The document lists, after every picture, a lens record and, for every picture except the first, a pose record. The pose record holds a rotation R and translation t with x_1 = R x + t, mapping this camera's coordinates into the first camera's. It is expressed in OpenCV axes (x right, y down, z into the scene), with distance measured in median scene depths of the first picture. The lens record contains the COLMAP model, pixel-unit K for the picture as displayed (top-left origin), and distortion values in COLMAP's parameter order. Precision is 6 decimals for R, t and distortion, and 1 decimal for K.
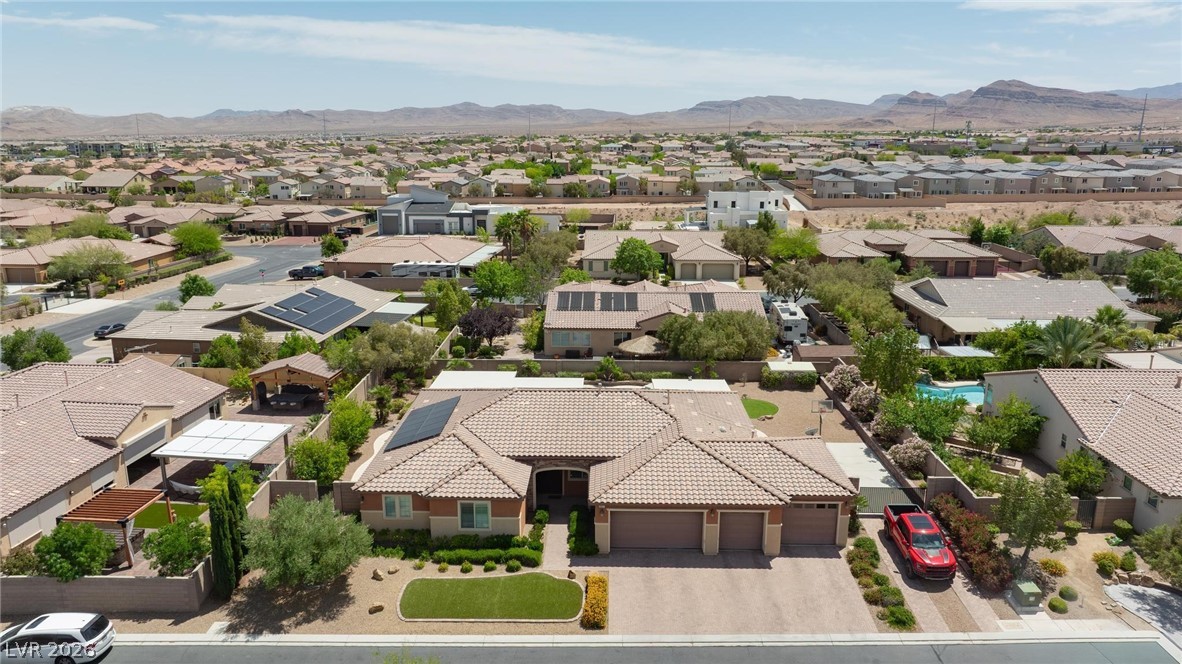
lens RADIAL K [[838.5, 0, 591.0], [0, 838.5, 332.0], [0, 0, 1]] dist [-0.043807, 0.071117]
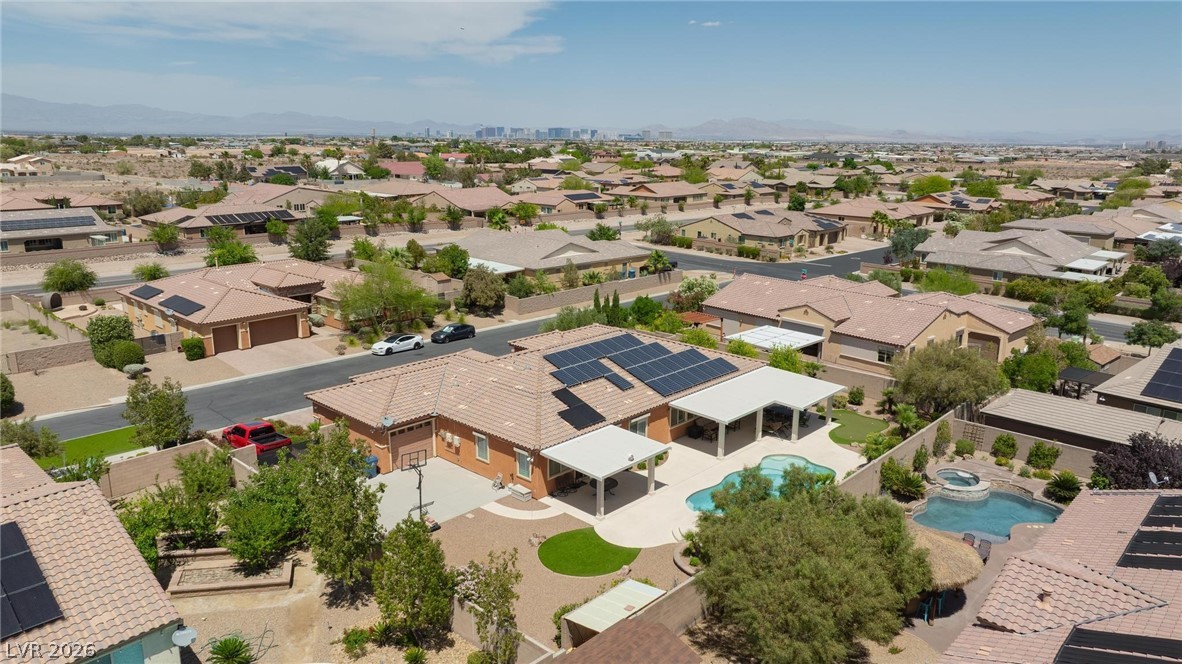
lens RADIAL K [[828.6, 0, 596.2], [0, 828.6, 332.7], [0, 0, 1]] dist [-0.005705, -0.002401]
pose [[-0.668165, 0.172362, -0.723773, 0.675812], [-0.186616, 0.902873, 0.387292, -0.323843], [0.720229, 0.393843, -0.571102, 1.480920]]
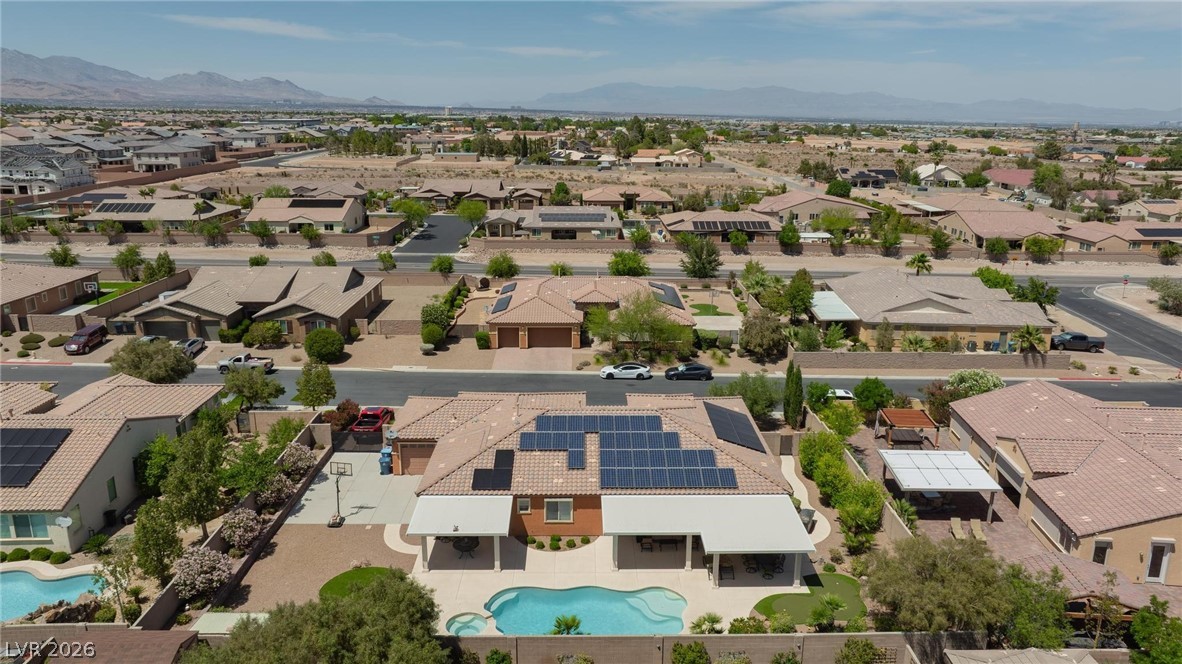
lens RADIAL K [[835.3, 0, 598.4], [0, 835.3, 332.3], [0, 0, 1]] dist [-0.044684, 0.043731]
pose [[-0.999404, -0.000267, -0.034528, 0.021633], [-0.016950, 0.874979, 0.483865, -0.496798], [0.030082, 0.484161, -0.874461, 1.738518]]
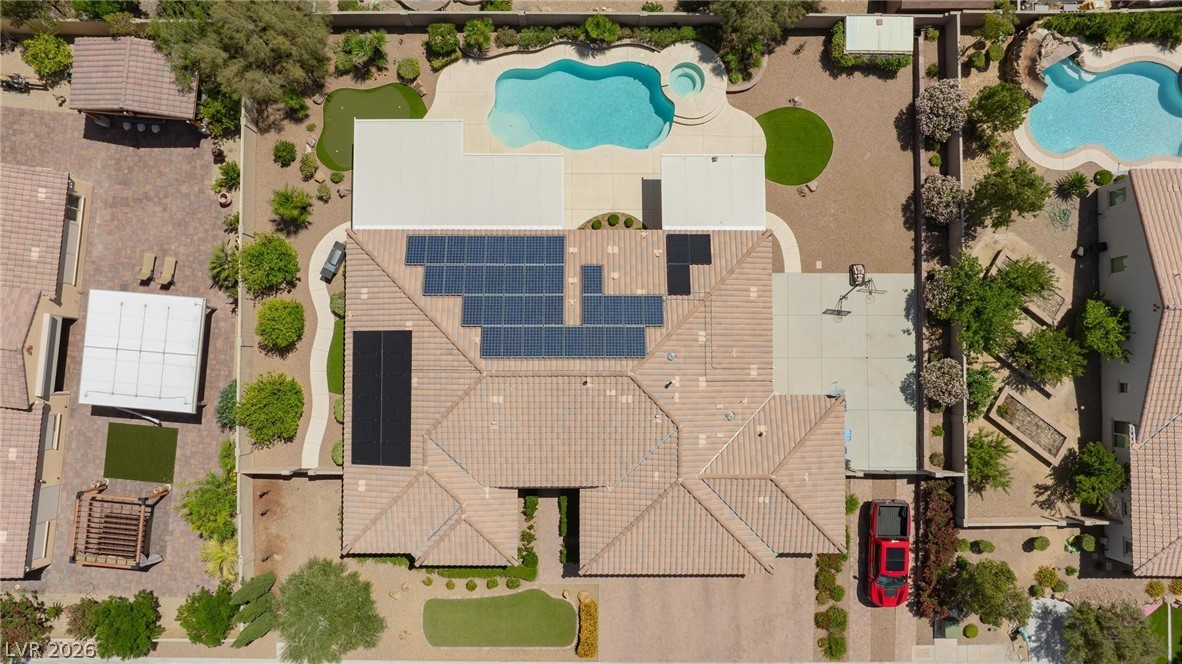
lens RADIAL K [[828.6, 0, 596.2], [0, 828.6, 332.7], [0, 0, 1]] dist [-0.005705, -0.002401]
pose [[0.999802, -0.017997, 0.008454, 0.010688], [-0.003238, 0.272119, 0.962258, -0.643905], [-0.019618, -0.962095, 0.272007, 0.752767]]
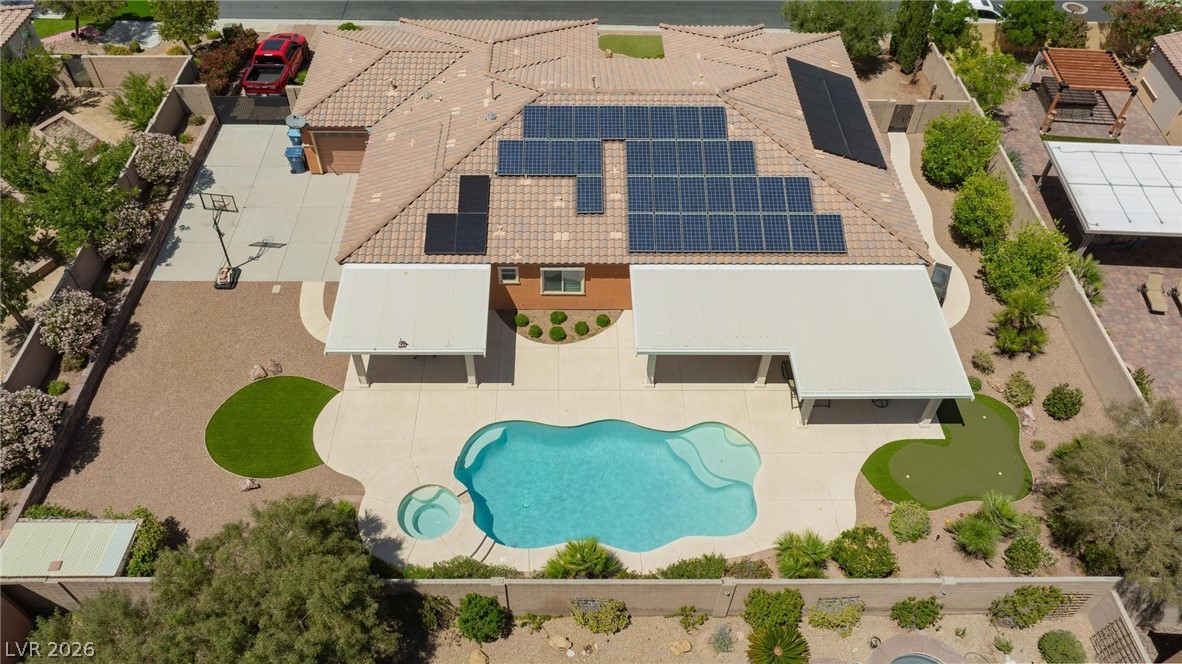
lens RADIAL K [[855.2, 0, 574.4], [0, 855.2, 326.5], [0, 0, 1]] dist [-0.016332, -0.001204]
pose [[-0.999754, 0.007563, -0.020850, 0.037582], [-0.014810, 0.472122, 0.881409, -0.404783], [0.016509, 0.881501, -0.471894, 1.360180]]
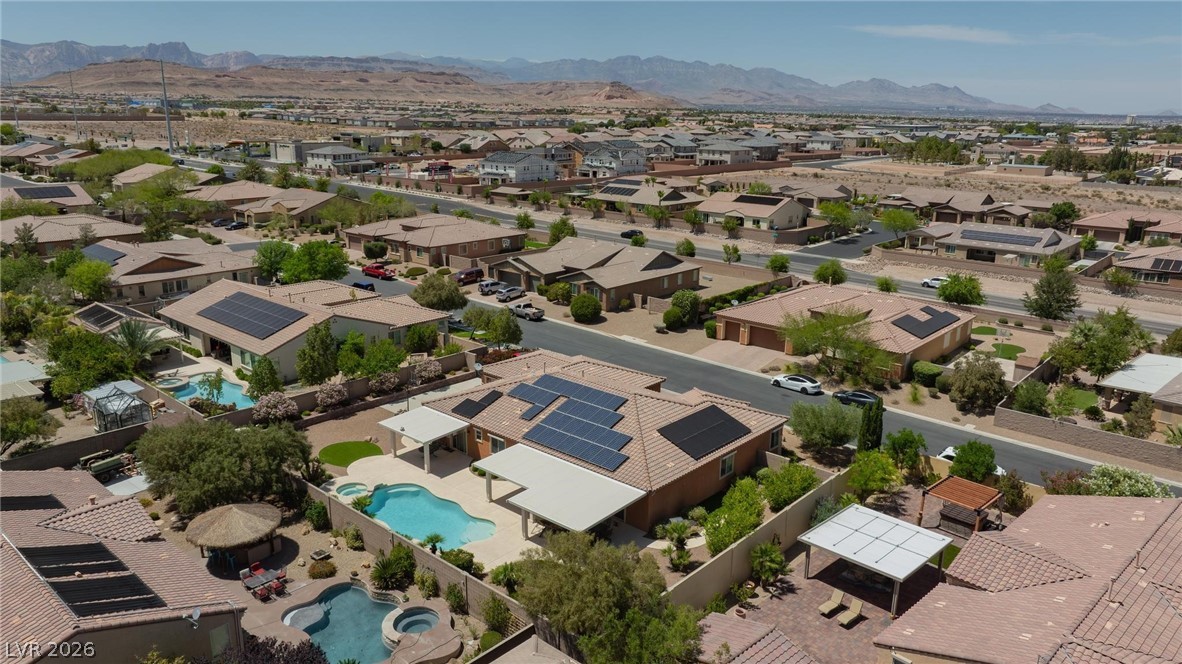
lens RADIAL K [[828.6, 0, 596.2], [0, 828.6, 332.7], [0, 0, 1]] dist [-0.005705, -0.002401]
pose [[-0.756834, -0.182773, 0.627532, -0.692702], [0.142343, 0.890970, 0.431174, -0.465876], [-0.637919, 0.415652, -0.648299, 1.595475]]
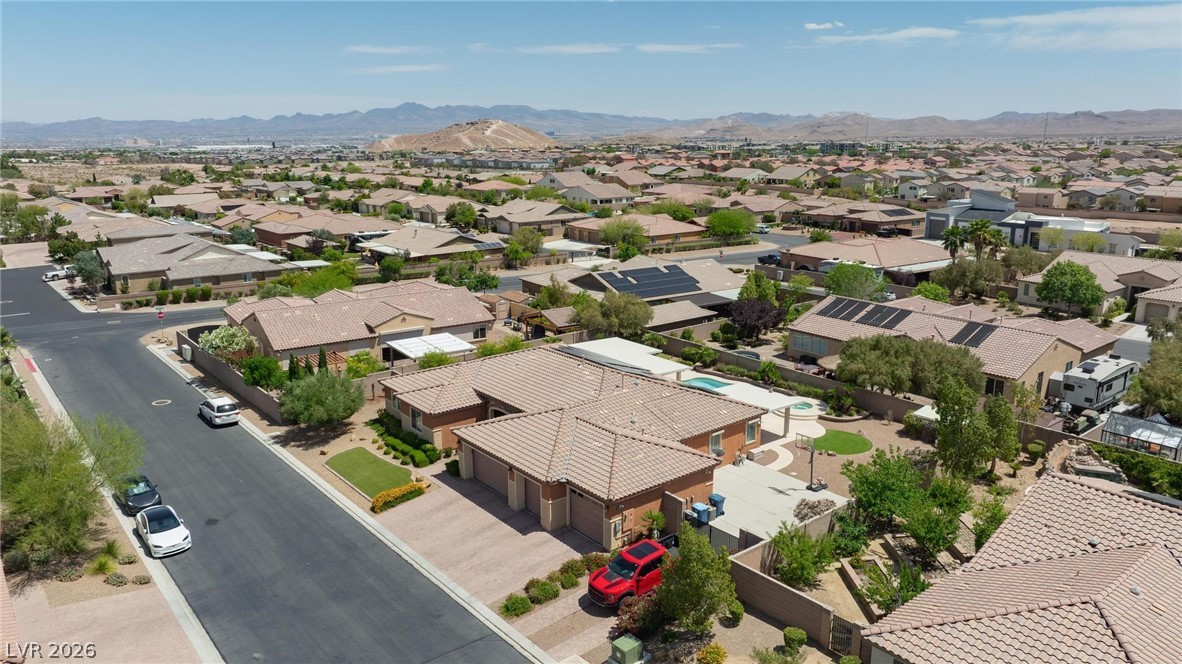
lens RADIAL K [[828.6, 0, 596.2], [0, 828.6, 332.7], [0, 0, 1]] dist [-0.005705, -0.002401]
pose [[0.650874, 0.180151, -0.737502, 0.748149], [-0.180340, 0.980320, 0.080308, -0.053799], [0.737456, 0.080730, 0.670553, 0.248959]]
